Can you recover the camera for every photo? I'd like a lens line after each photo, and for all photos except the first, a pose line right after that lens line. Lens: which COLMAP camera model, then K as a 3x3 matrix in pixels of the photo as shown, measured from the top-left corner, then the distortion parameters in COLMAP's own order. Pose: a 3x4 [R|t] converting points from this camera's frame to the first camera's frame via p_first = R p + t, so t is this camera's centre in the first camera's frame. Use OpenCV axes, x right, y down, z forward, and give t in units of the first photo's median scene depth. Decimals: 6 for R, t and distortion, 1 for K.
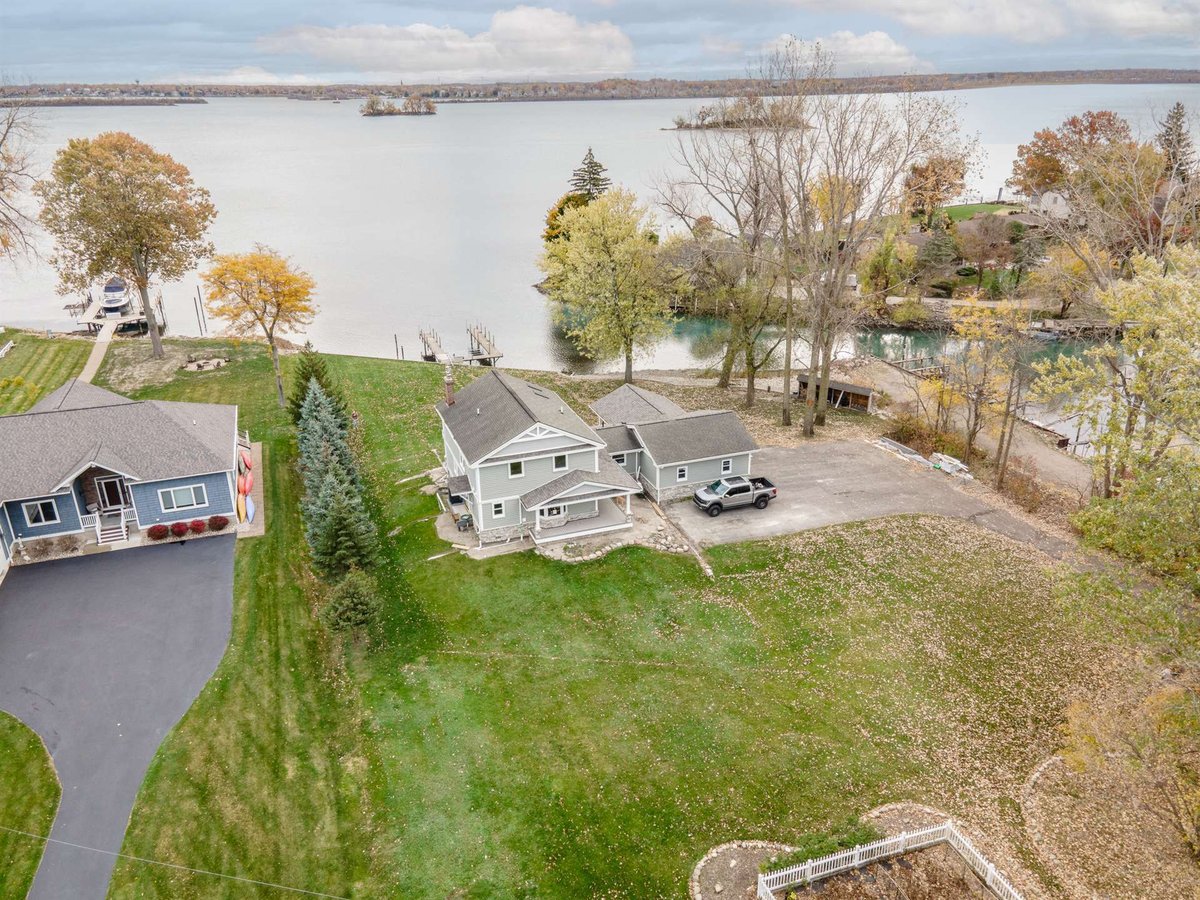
lens RADIAL K [[878.7, 0, 600.7], [0, 878.7, 452.1], [0, 0, 1]] dist [0.014010, 0.032056]
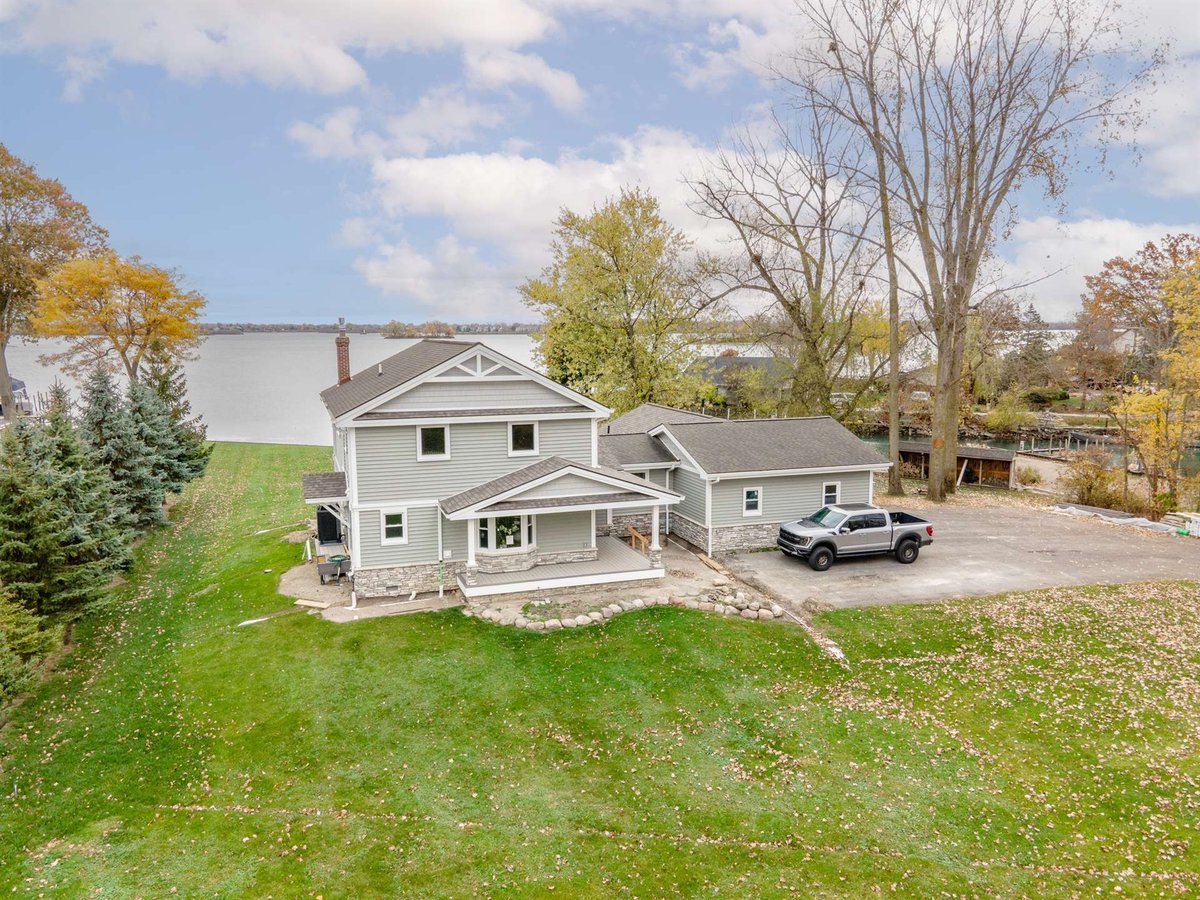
lens RADIAL K [[878.7, 0, 598.6], [0, 878.7, 449.2], [0, 0, 1]] dist [0.014010, 0.032056]
pose [[0.999830, 0.009588, -0.015740, 0.006101], [-0.013337, 0.965824, -0.258854, 0.149261], [0.012721, 0.259020, 0.965788, 0.508820]]
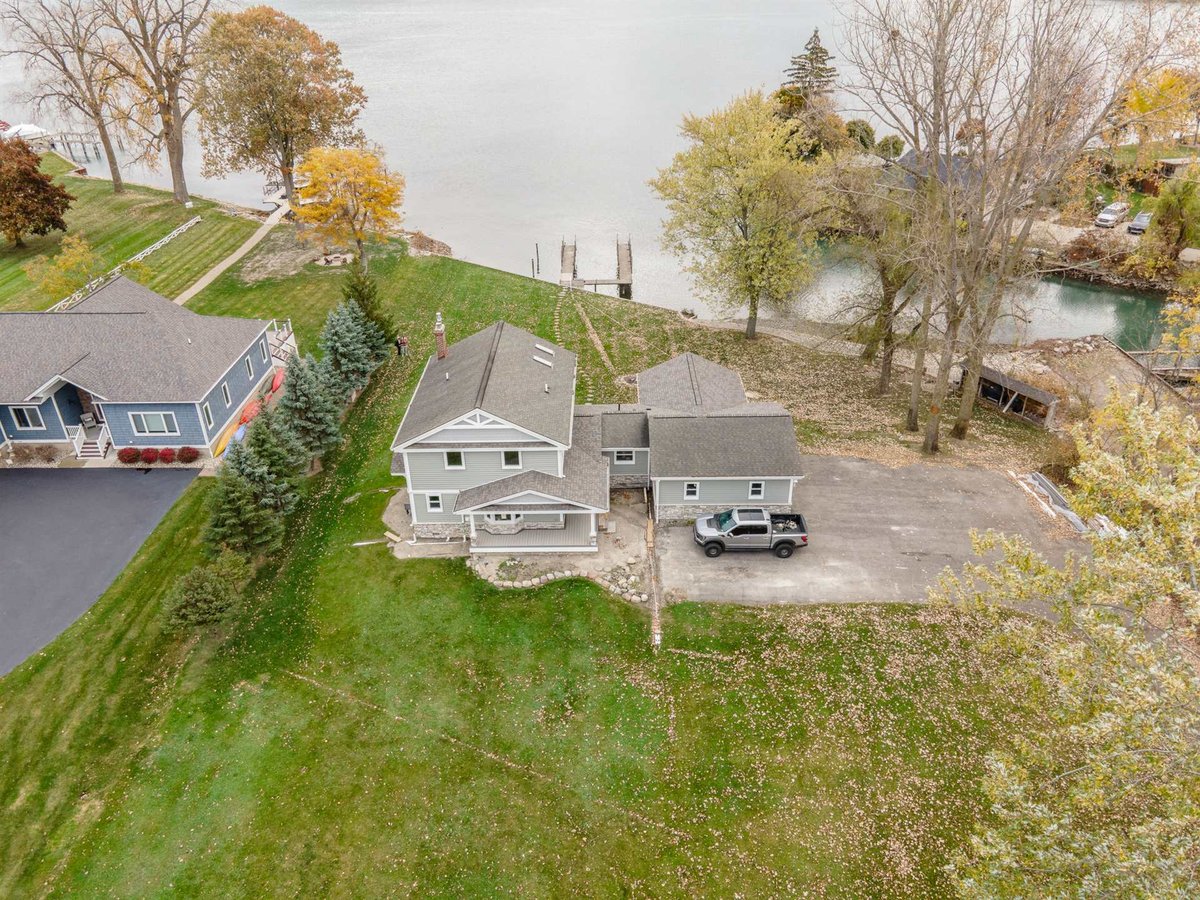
lens RADIAL K [[878.7, 0, 599.7], [0, 878.7, 451.7], [0, 0, 1]] dist [0.014010, 0.032056]
pose [[0.936463, 0.169958, -0.306841, 0.272301], [-0.130613, 0.980825, 0.144649, -0.120456], [0.325541, -0.095381, 0.940705, 0.277792]]
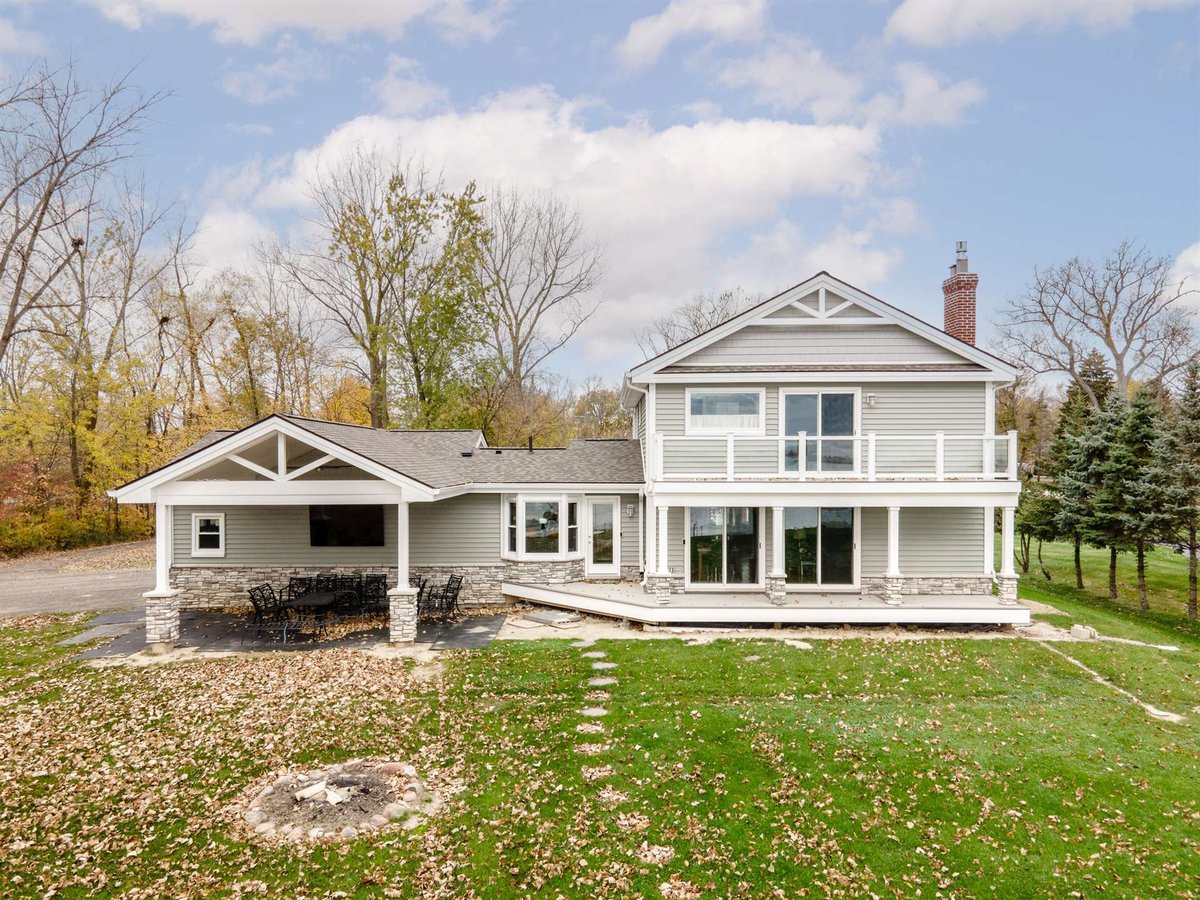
lens RADIAL K [[878.7, 0, 599.5], [0, 878.7, 470.0], [0, 0, 1]] dist [0.014010, 0.032056]
pose [[0.933783, 0.010915, -0.357674, -0.024789], [-0.144370, 0.926069, -0.348645, 0.179260], [0.327426, 0.377196, 0.866323, 0.655032]]
